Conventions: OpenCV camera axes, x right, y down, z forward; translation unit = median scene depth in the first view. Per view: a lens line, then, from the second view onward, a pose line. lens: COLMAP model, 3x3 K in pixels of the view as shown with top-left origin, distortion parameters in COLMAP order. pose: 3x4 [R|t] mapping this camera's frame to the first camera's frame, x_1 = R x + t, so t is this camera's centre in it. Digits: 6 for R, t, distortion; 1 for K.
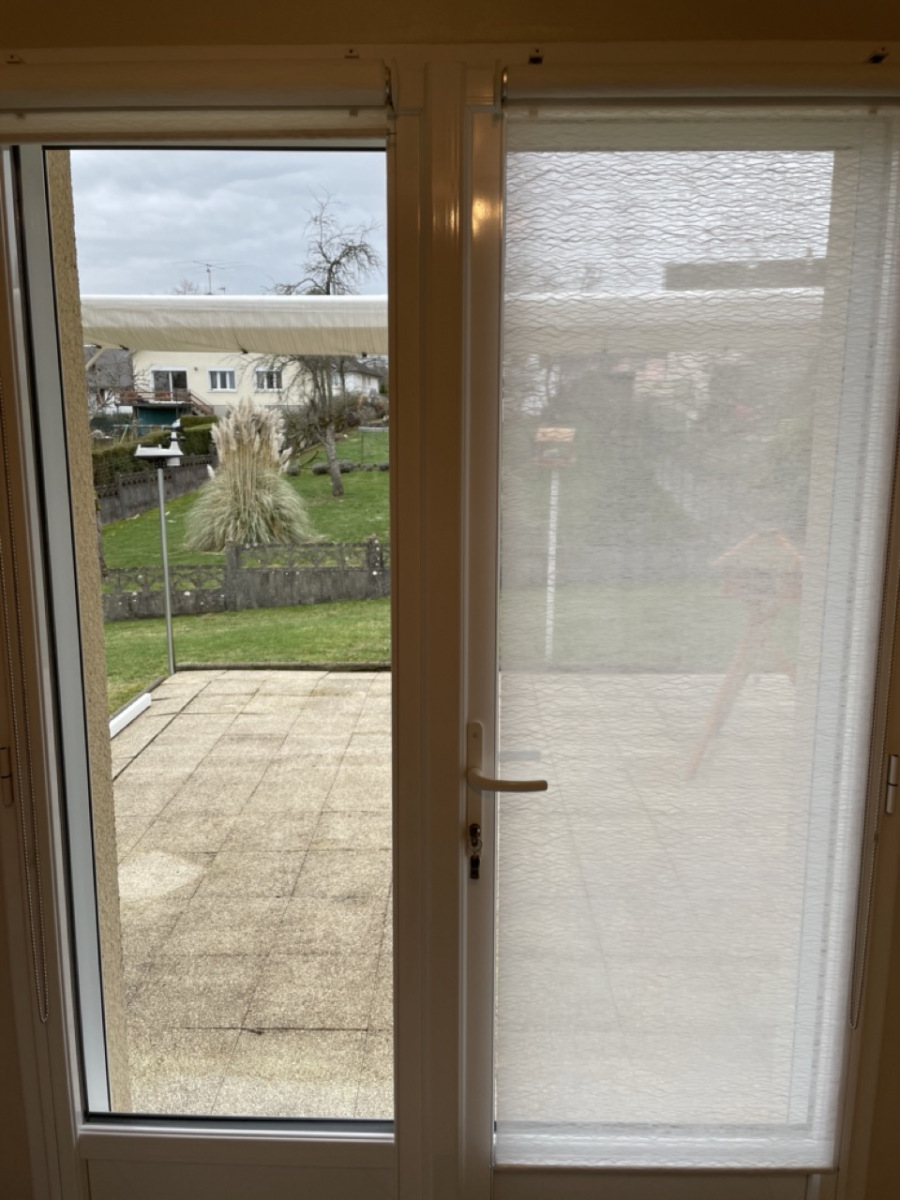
lens RADIAL K [[921.5, 0, 450.0], [0, 921.5, 600.0], [0, 0, 1]] dist [0.102221, -0.135176]
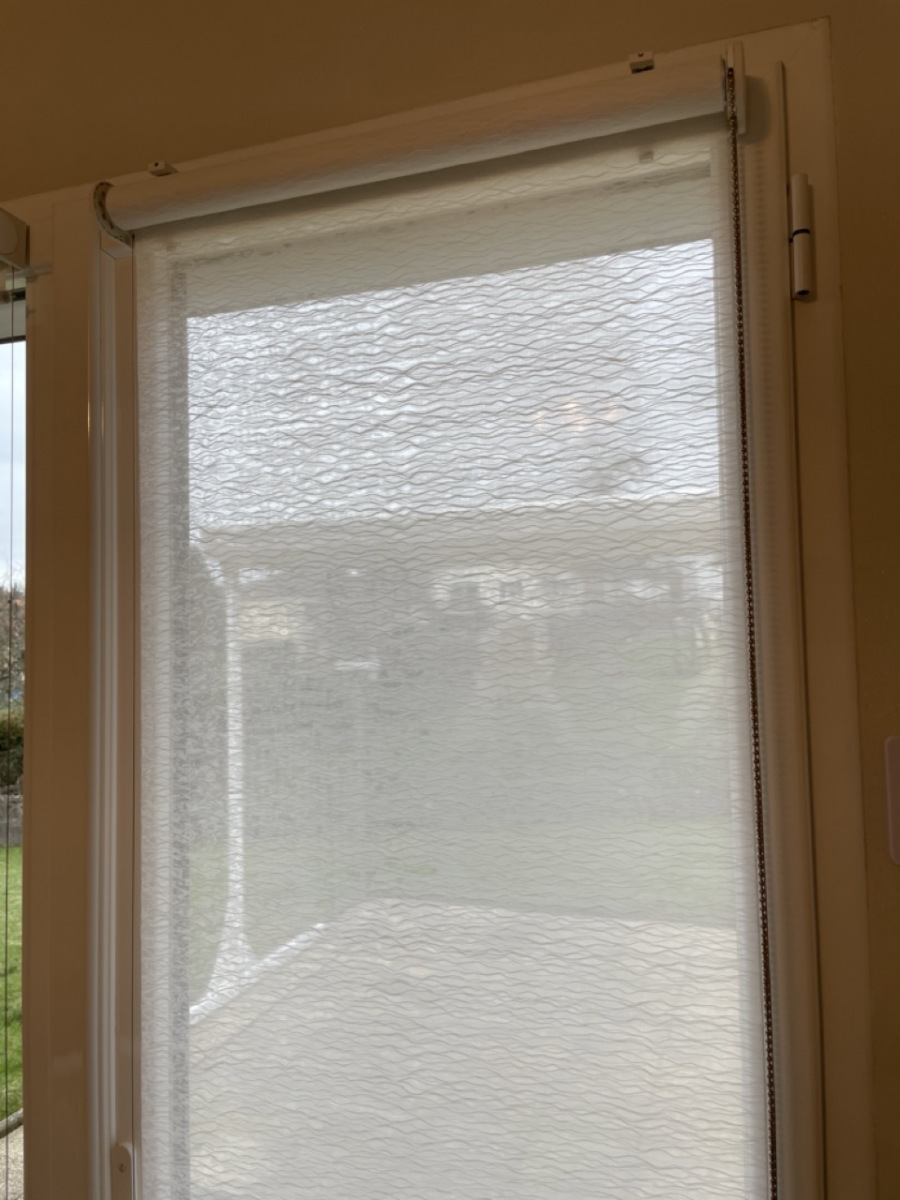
lens RADIAL K [[921.6, 0, 450.0], [0, 921.6, 600.0], [0, 0, 1]] dist [0.102623, -0.136381]
pose [[0.948737, -0.032181, -0.314423, 0.498373], [-0.036654, 0.976889, -0.210582, -0.111509], [0.313933, 0.211312, 0.925631, 0.458099]]
